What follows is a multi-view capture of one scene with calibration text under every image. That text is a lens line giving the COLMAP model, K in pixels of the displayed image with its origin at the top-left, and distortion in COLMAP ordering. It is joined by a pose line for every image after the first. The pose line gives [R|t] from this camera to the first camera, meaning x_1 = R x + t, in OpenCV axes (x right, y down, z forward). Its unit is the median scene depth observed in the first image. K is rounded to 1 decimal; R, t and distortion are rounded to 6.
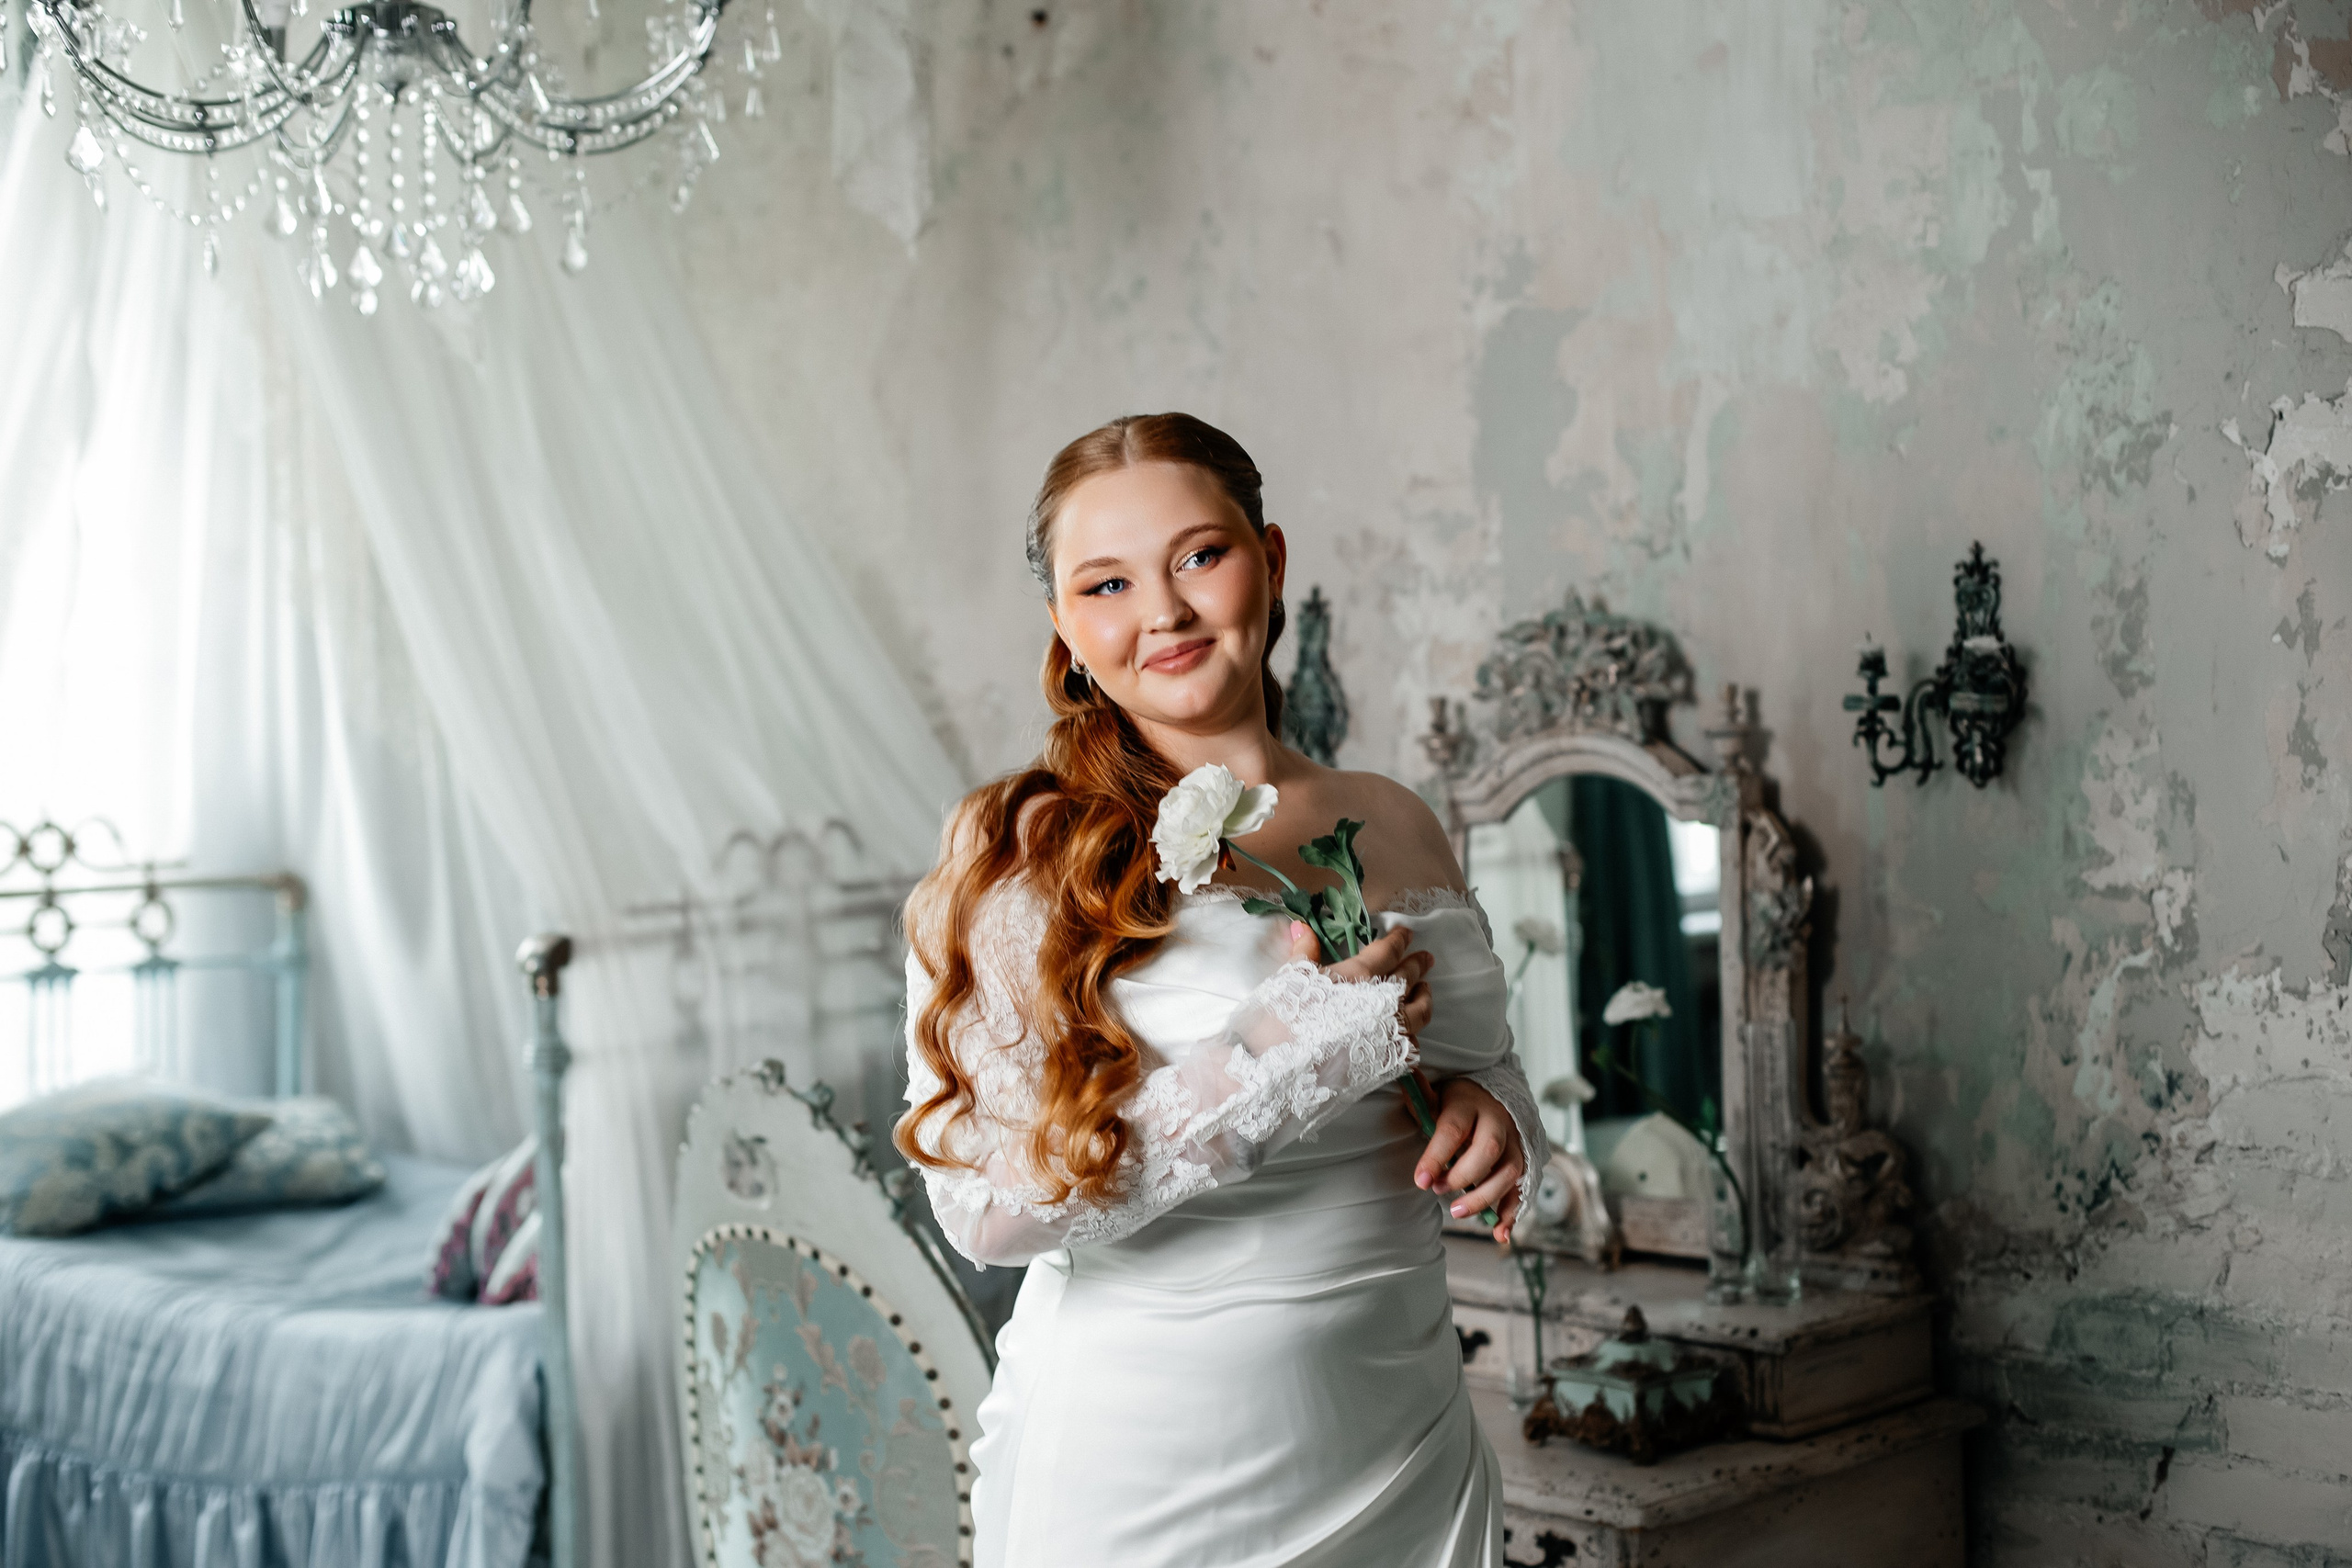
lens RADIAL K [[3418.1, 0, 1190.7], [0, 3418.1, 776.2], [0, 0, 1]] dist [-0.120545, 0.000000]
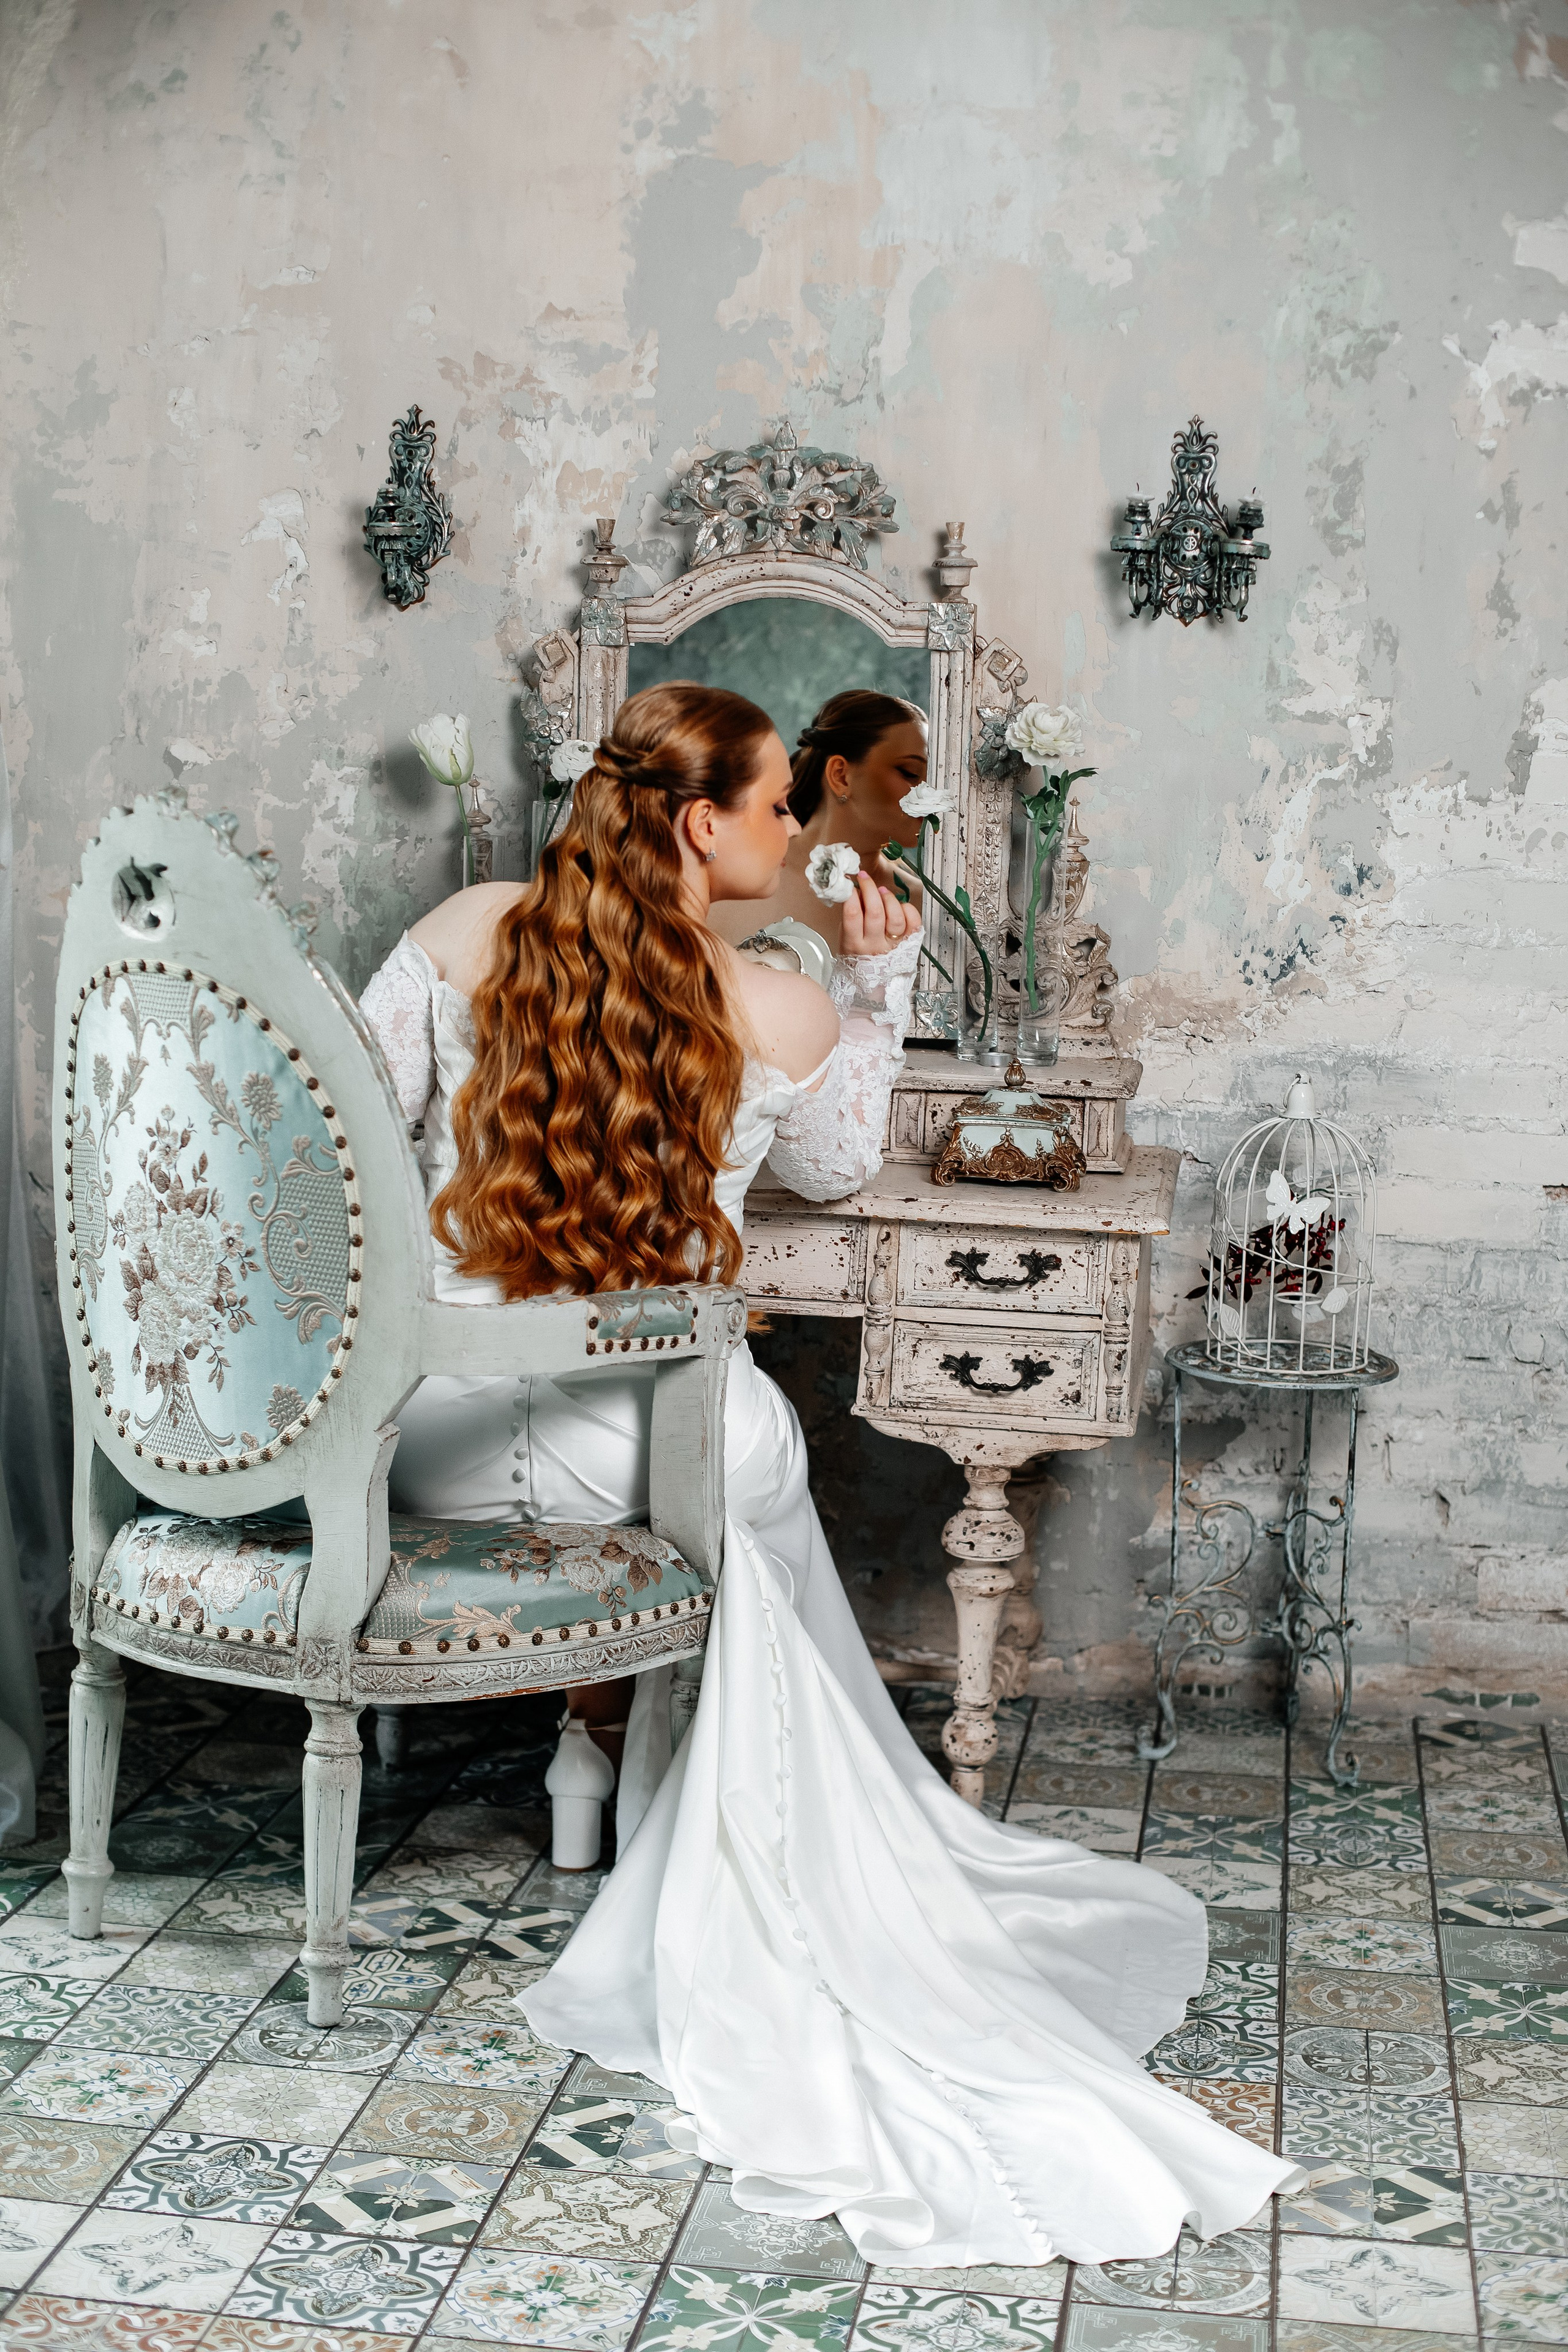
lens RADIAL K [[3418.4, 0, 778.1], [0, 3418.4, 1165.5], [0, 0, 1]] dist [-0.120545, 0.000000]
pose [[0.770032, -0.030692, 0.637267, -0.635371], [-0.037184, 0.994985, 0.092852, 0.085404], [-0.636921, -0.095195, 0.765029, 0.172137]]
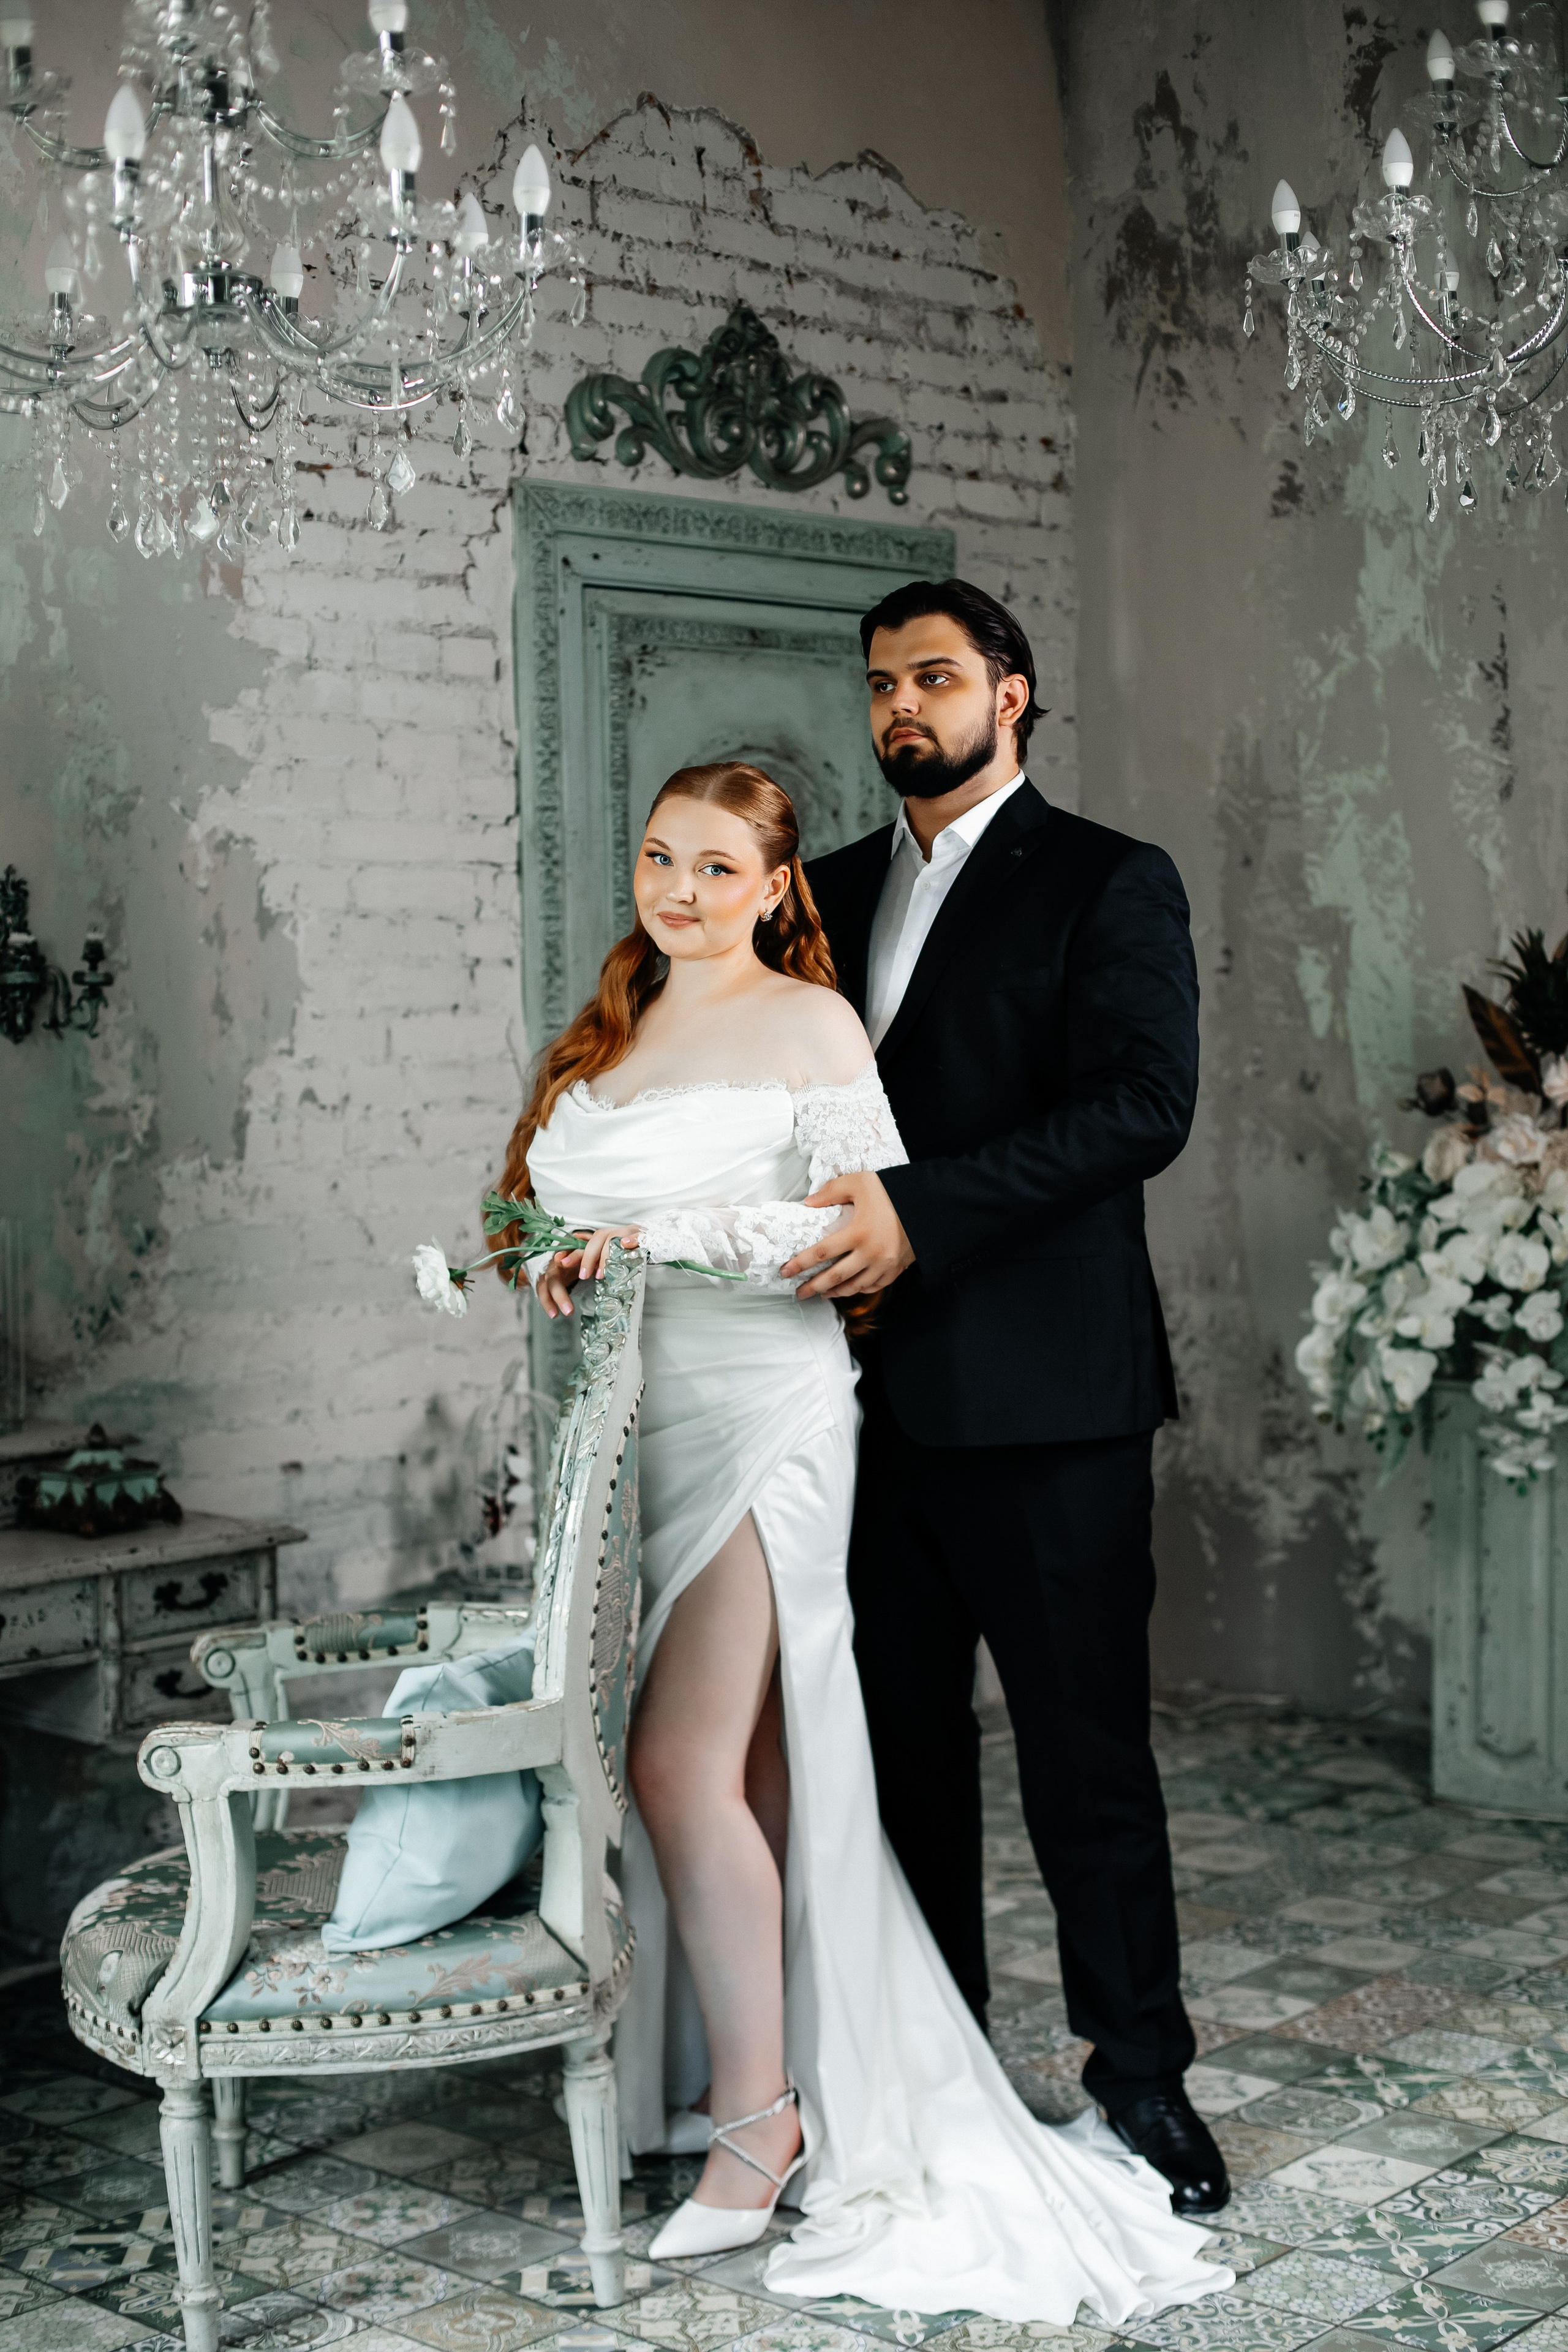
lens RADIAL K [[3418.4, 0, 771.8], [0, 3418.4, 1152.8], [0, 0, 1]] dist [-0.120545, 0.000000]
pose [[-0.101729, -0.020357, 0.994604, -1.182223], [0.049093, 0.998470, 0.025457, 0.027977], [-0.993600, 0.051418, -0.100574, 0.838863]]
